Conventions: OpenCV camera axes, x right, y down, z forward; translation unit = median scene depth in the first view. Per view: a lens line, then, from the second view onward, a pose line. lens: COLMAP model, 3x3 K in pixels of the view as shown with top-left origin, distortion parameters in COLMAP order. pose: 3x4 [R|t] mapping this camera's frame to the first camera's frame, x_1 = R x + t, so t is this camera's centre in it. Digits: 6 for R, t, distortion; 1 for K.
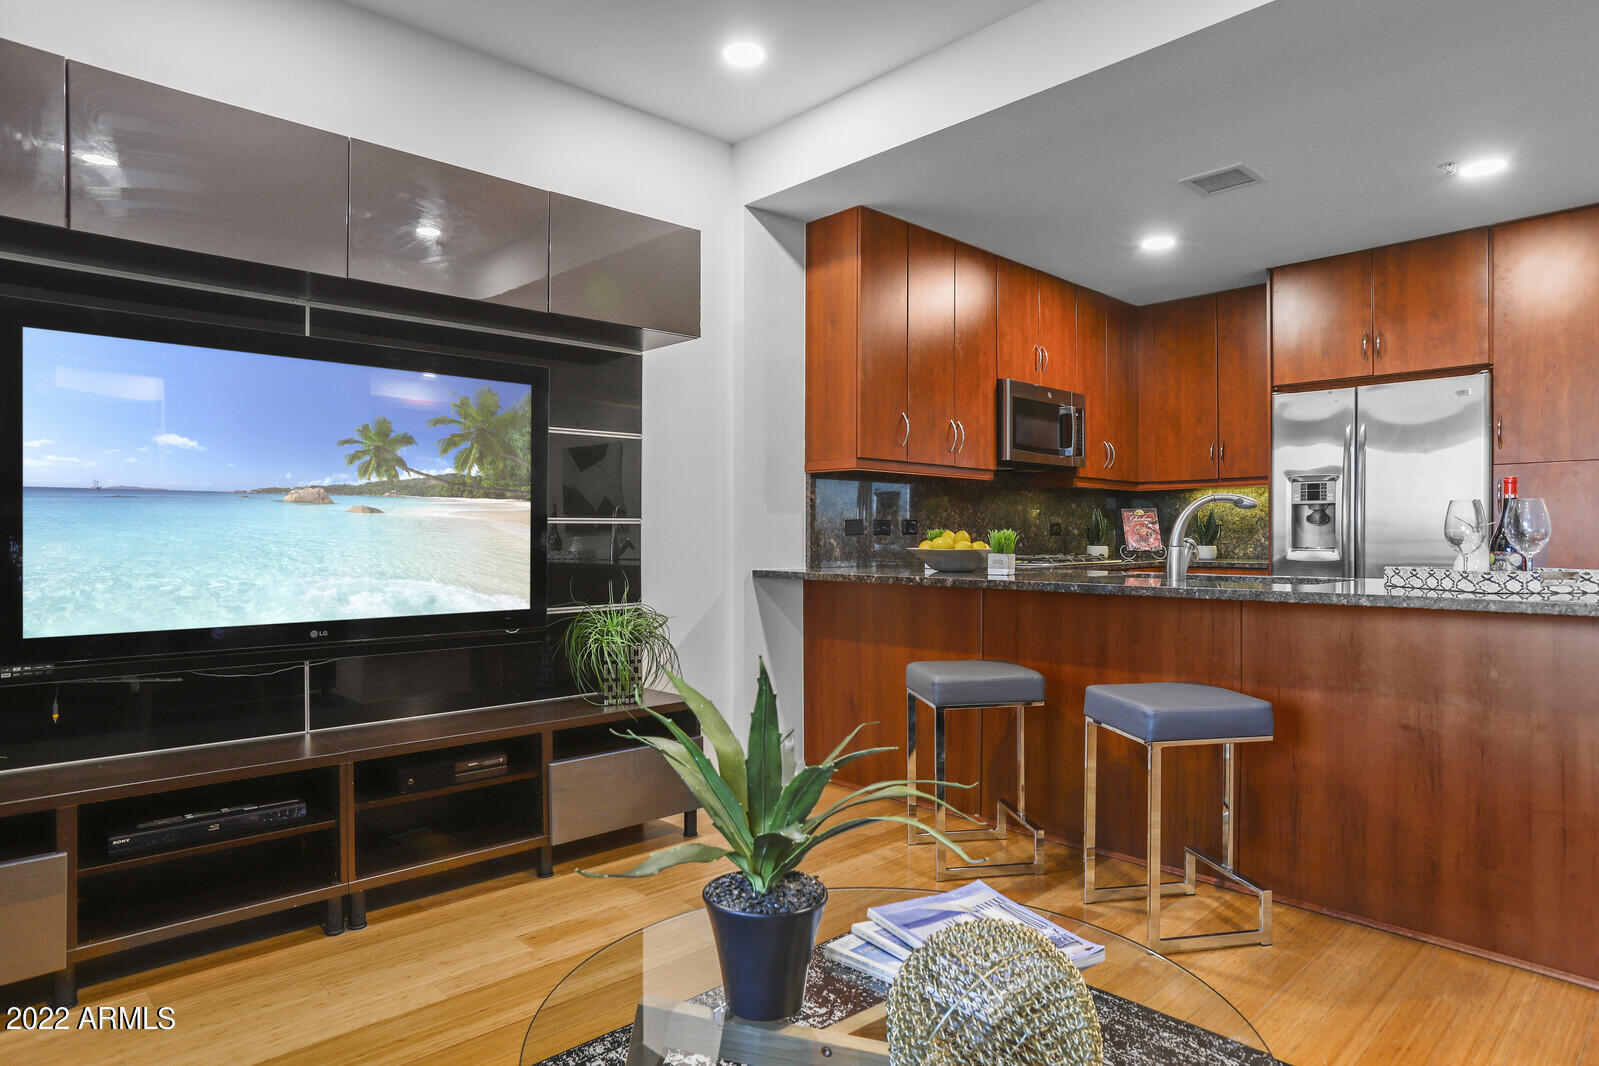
lens RADIAL K [[935.1, 0, 798.2], [0, 935.1, 533.5], [0, 0, 1]] dist [-0.056885, 0.037912]
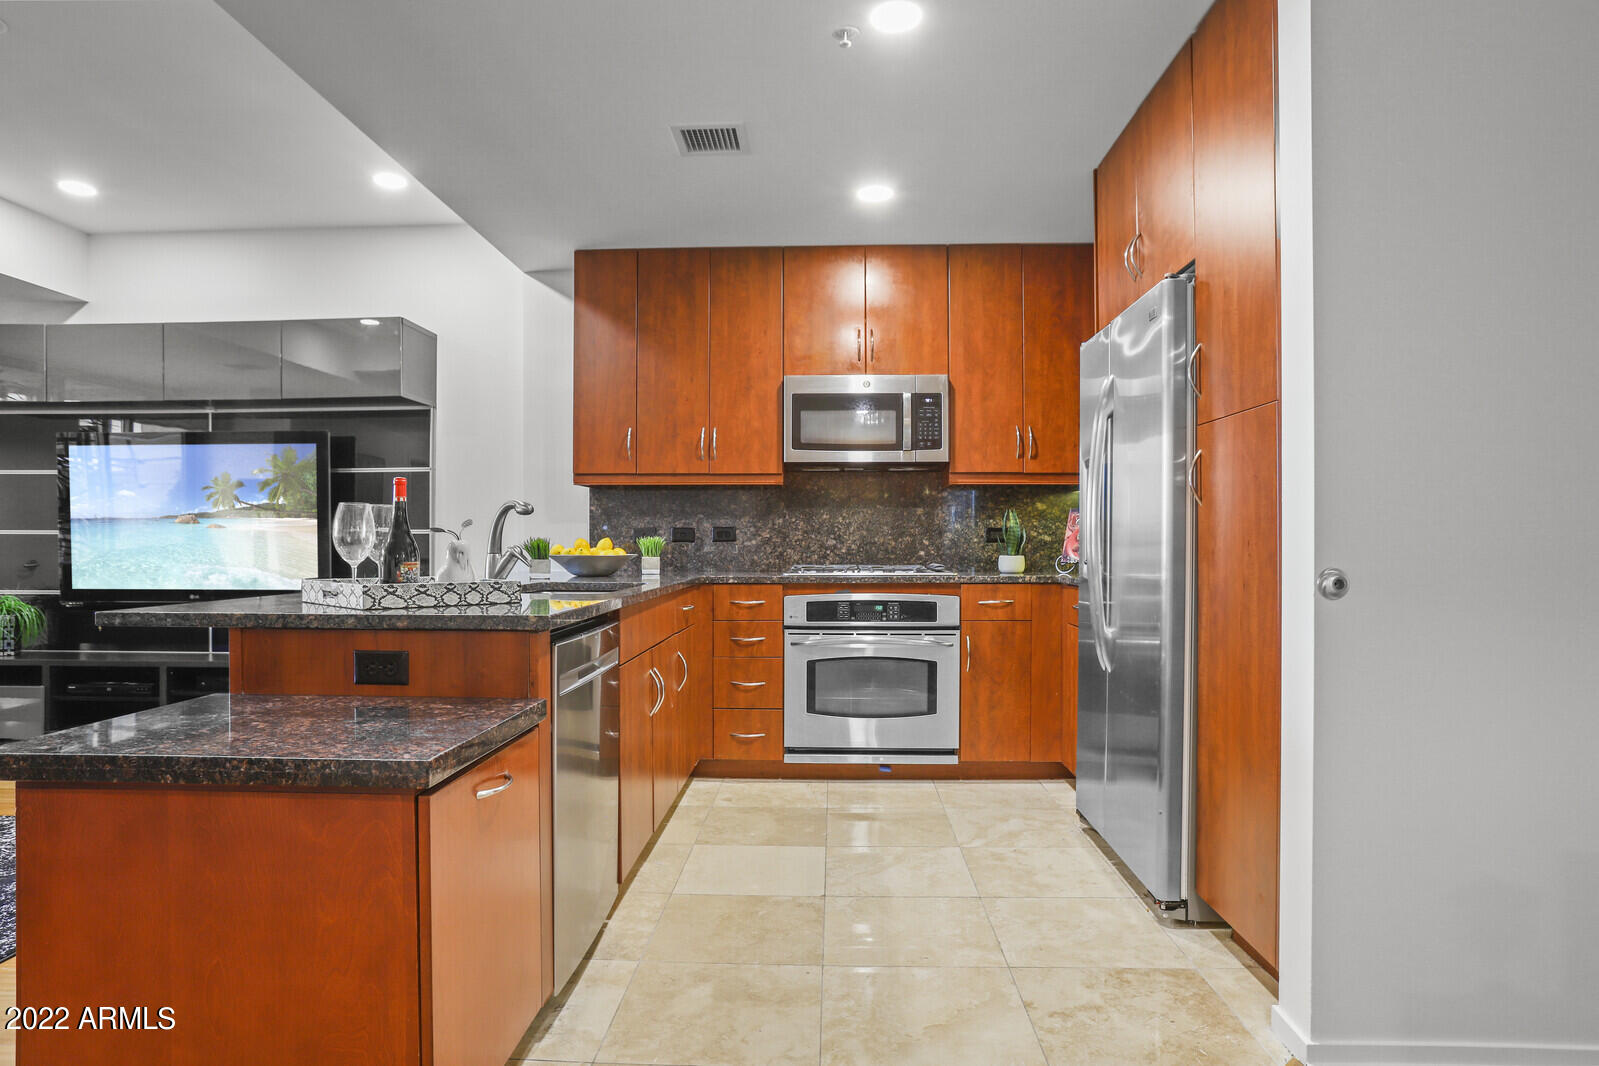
lens RADIAL K [[935.1, 0, 788.3], [0, 935.1, 546.6], [0, 0, 1]] dist [-0.056885, 0.037912]
pose [[0.694462, 0.005305, -0.719510, 1.256416], [-0.000142, 0.999974, 0.007236, -0.000294], [0.719529, -0.004923, 0.694445, 0.478504]]
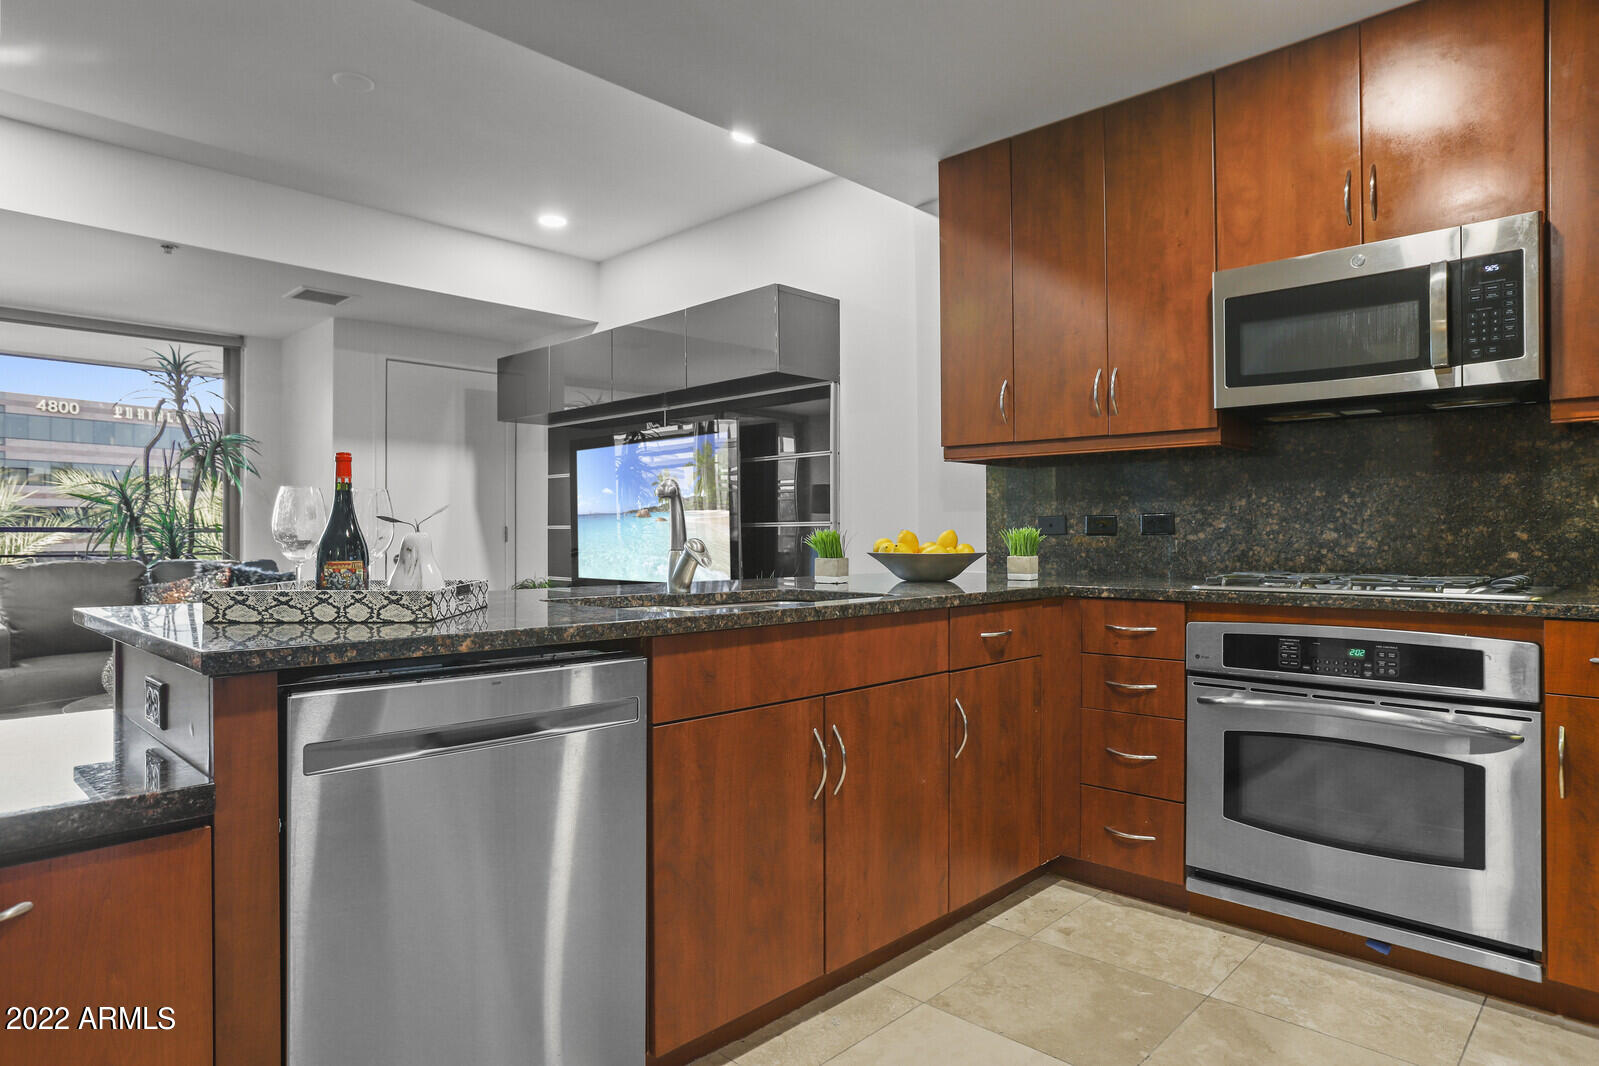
lens RADIAL K [[935.1, 0, 794.3], [0, 935.1, 526.2], [0, 0, 1]] dist [-0.056885, 0.037912]
pose [[0.044881, -0.008507, -0.998956, 1.109445], [0.001812, 0.999963, -0.008434, 0.000961], [0.998991, -0.001432, 0.044894, 0.976379]]
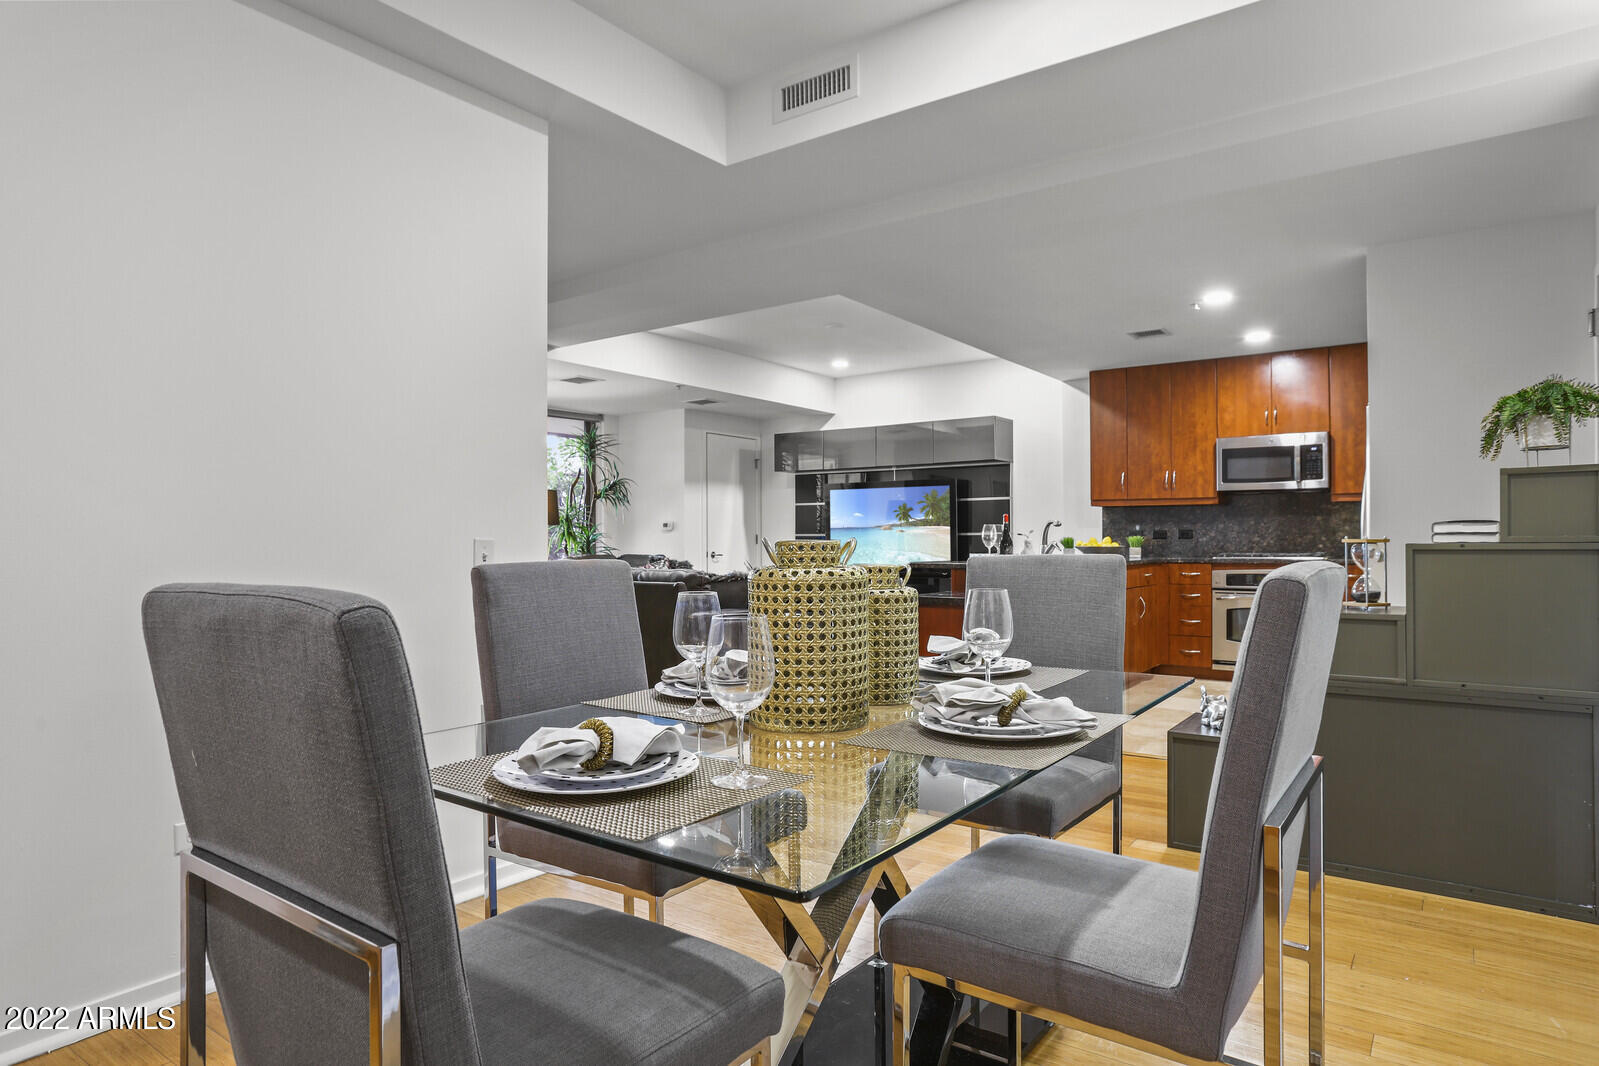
lens RADIAL K [[935.1, 0, 803.4], [0, 935.1, 536.3], [0, 0, 1]] dist [-0.056885, 0.037912]
pose [[0.197981, -0.003083, -0.980201, 2.220758], [0.003480, 0.999991, -0.002443, -0.001314], [0.980200, -0.002927, 0.197990, 0.020491]]
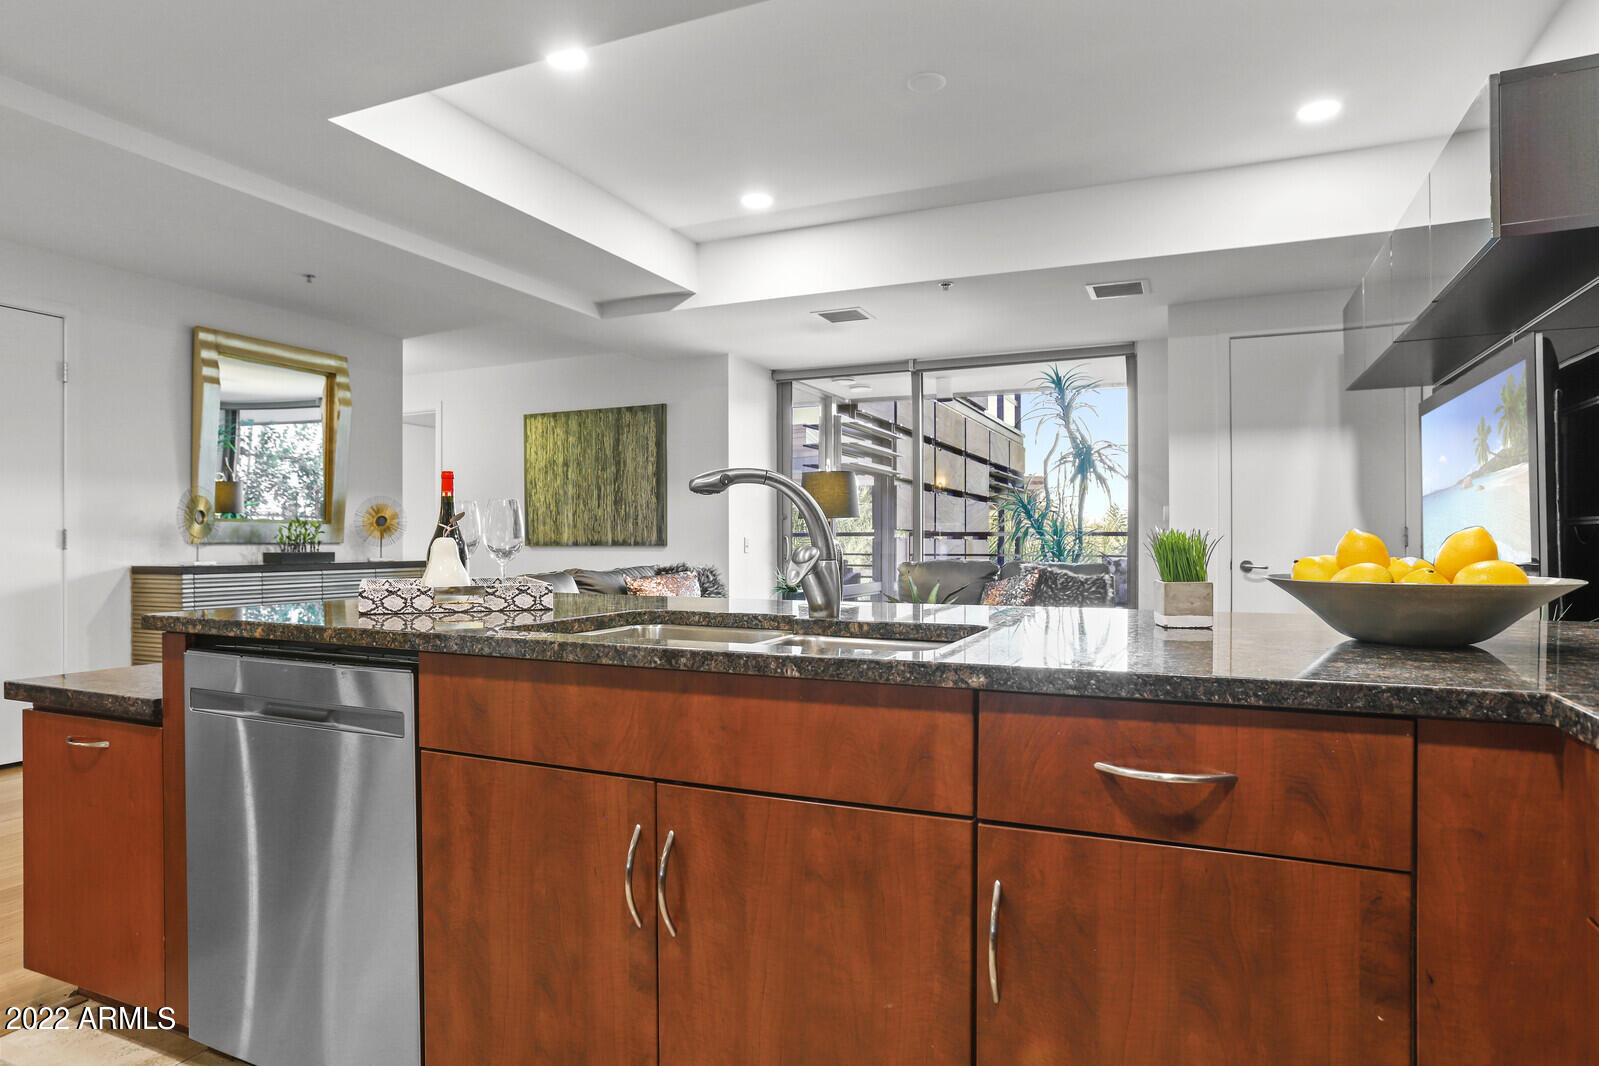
lens RADIAL K [[935.1, 0, 783.2], [0, 935.1, 539.4], [0, 0, 1]] dist [-0.056885, 0.037912]
pose [[-0.927805, 0.001776, -0.373061, 0.599380], [0.001611, 0.999998, 0.000753, 0.000873], [0.373061, 0.000098, -0.927807, 1.421221]]
